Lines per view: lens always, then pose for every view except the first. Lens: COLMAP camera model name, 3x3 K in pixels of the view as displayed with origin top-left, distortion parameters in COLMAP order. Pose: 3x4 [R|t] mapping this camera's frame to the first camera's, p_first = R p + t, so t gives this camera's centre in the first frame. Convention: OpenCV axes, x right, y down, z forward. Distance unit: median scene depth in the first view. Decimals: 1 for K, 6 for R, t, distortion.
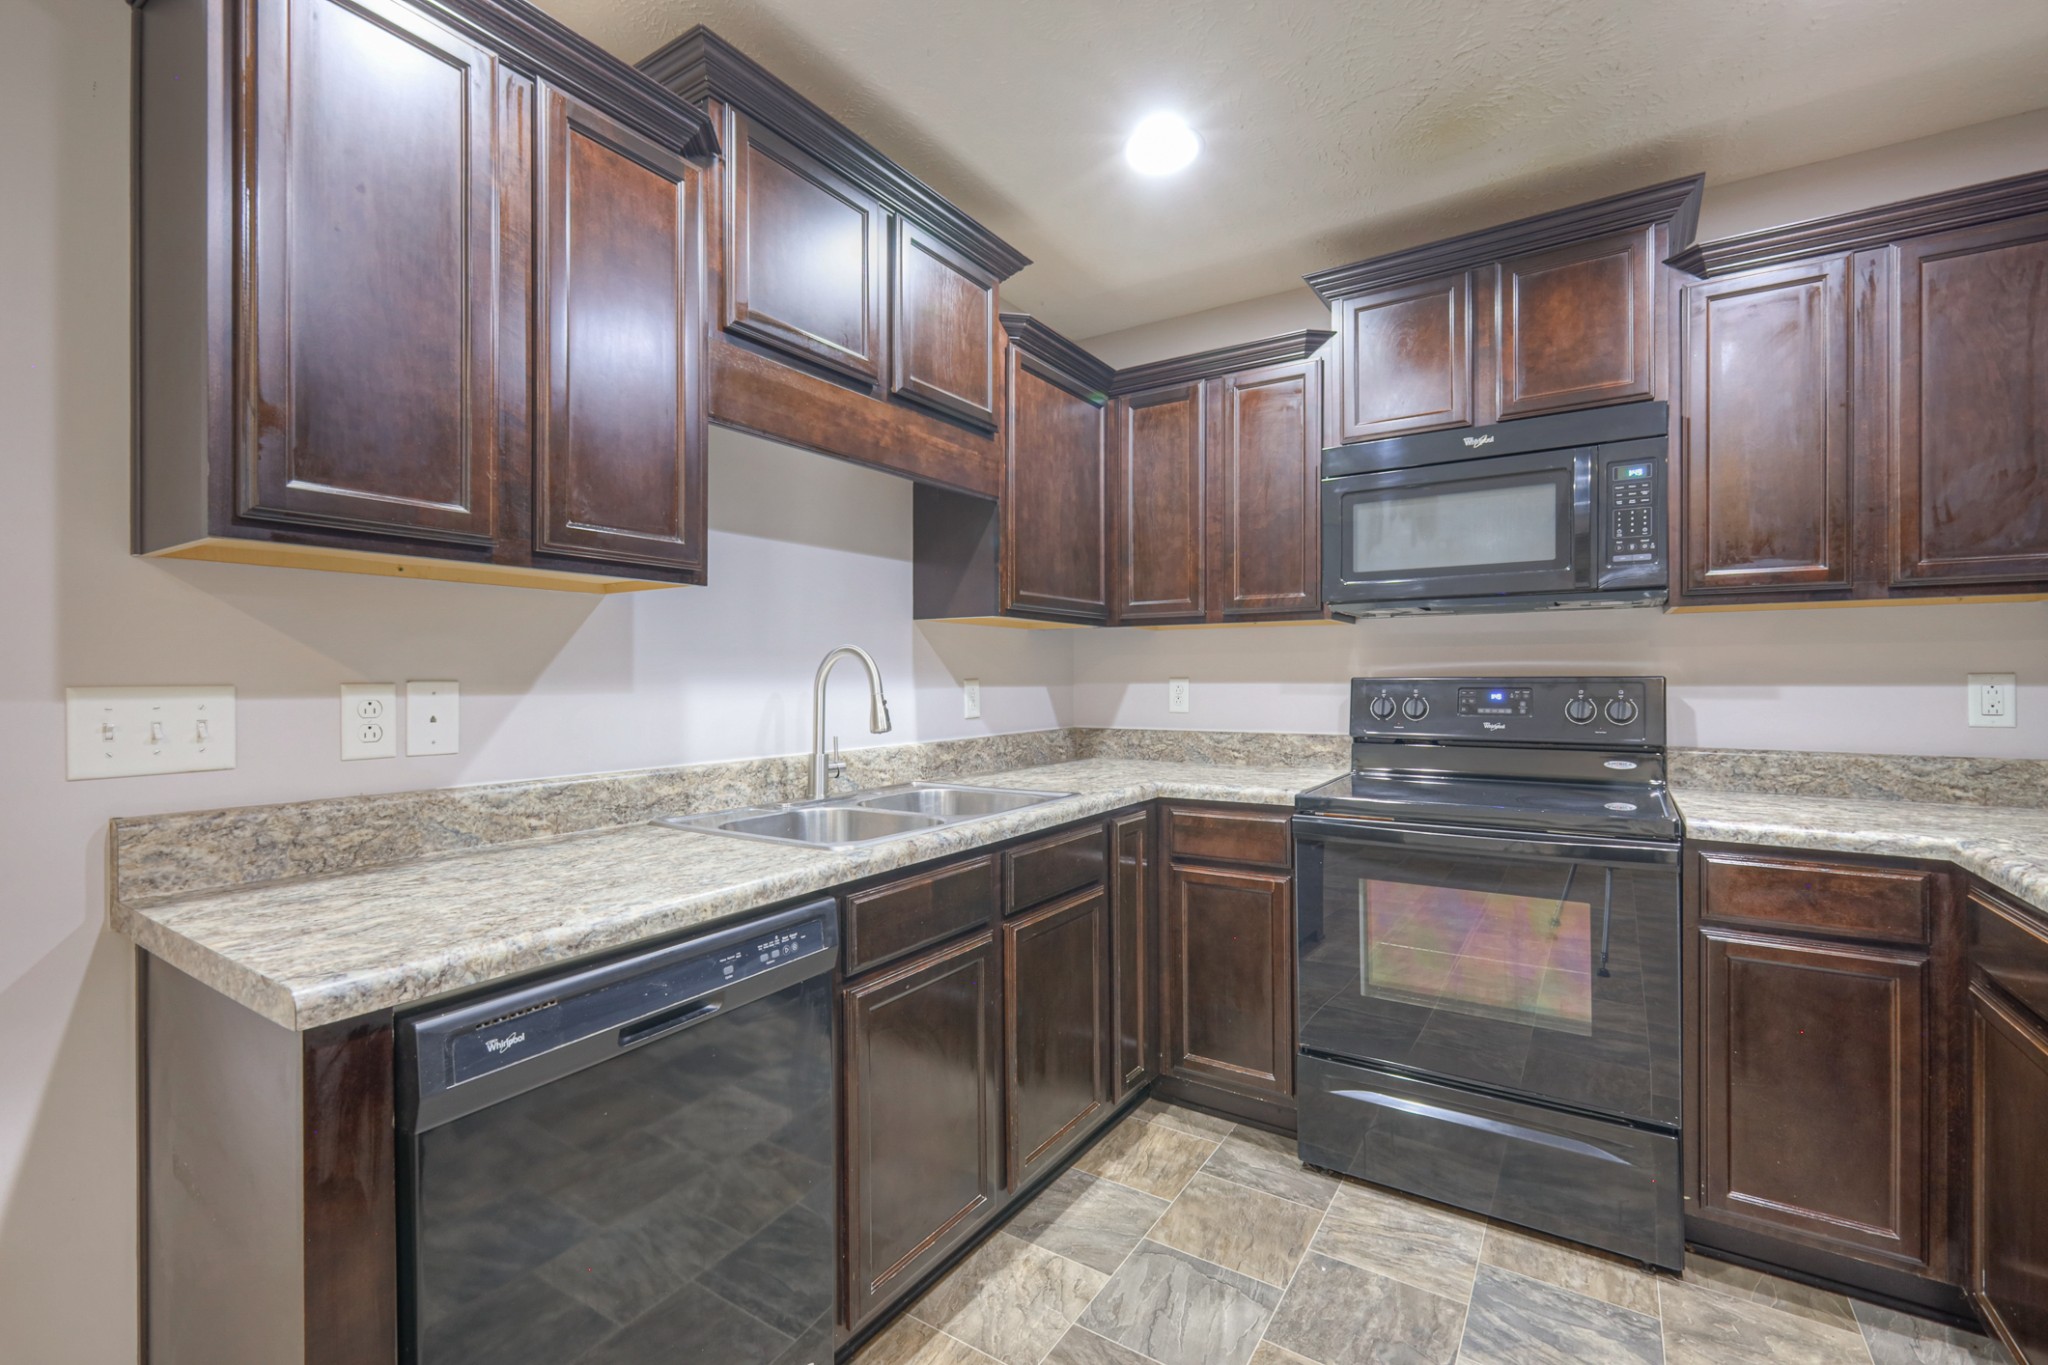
lens RADIAL K [[879.8, 0, 1023.6], [0, 879.8, 679.2], [0, 0, 1]] dist [0.000767, 0.000477]
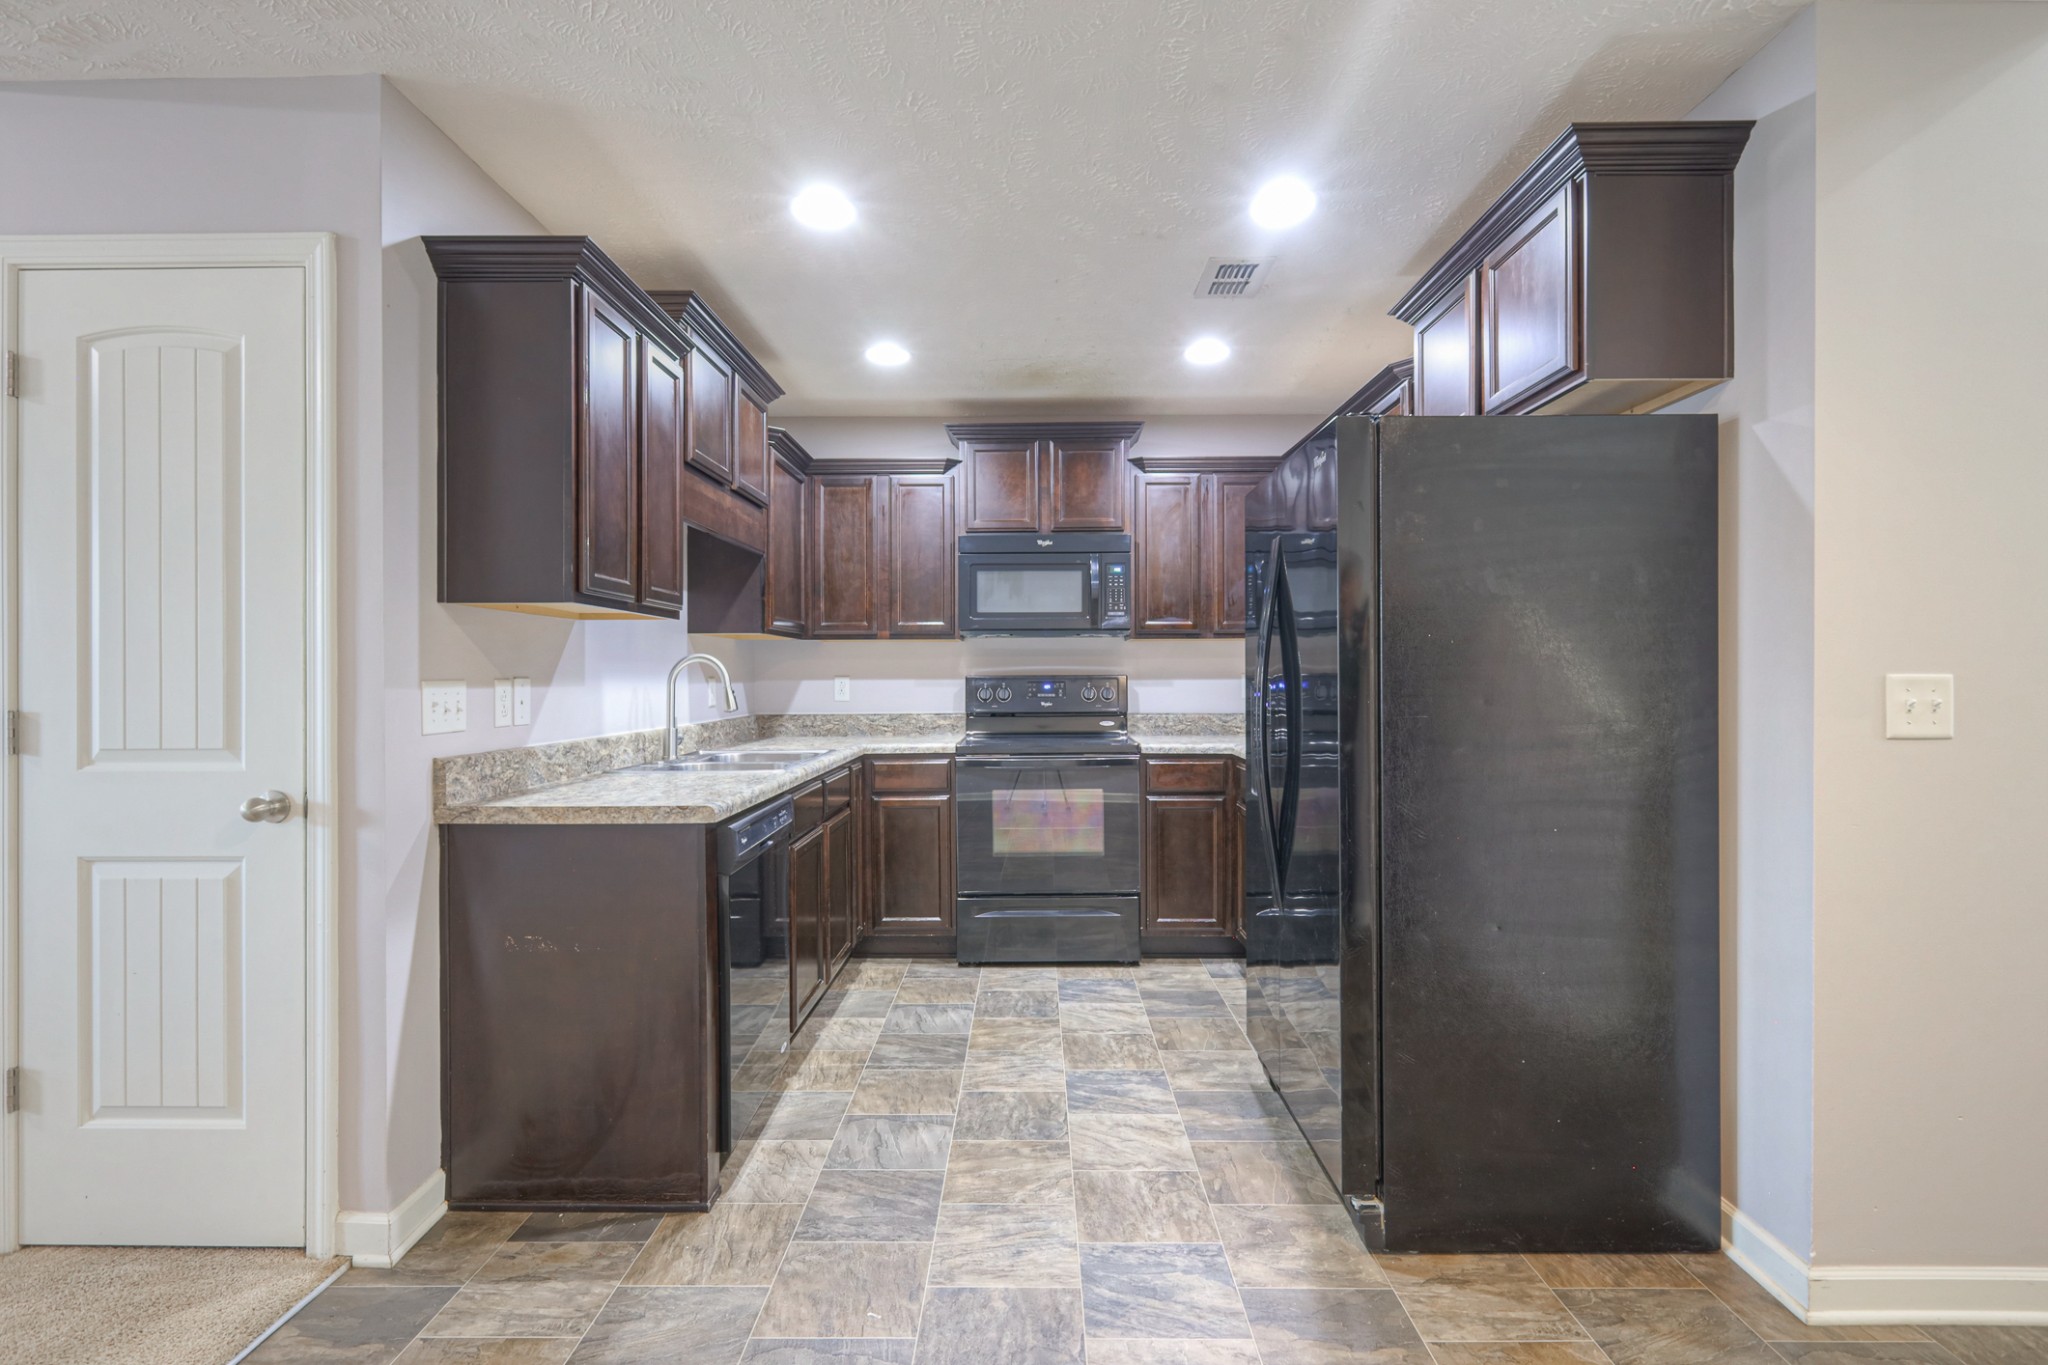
lens RADIAL K [[879.8, 0, 1023.6], [0, 879.8, 679.2], [0, 0, 1]] dist [0.000767, 0.000477]
pose [[0.850689, -0.002511, 0.525664, -0.469966], [0.002190, 0.999997, 0.001231, 0.003116], [-0.525665, 0.000104, 0.850691, -0.507178]]
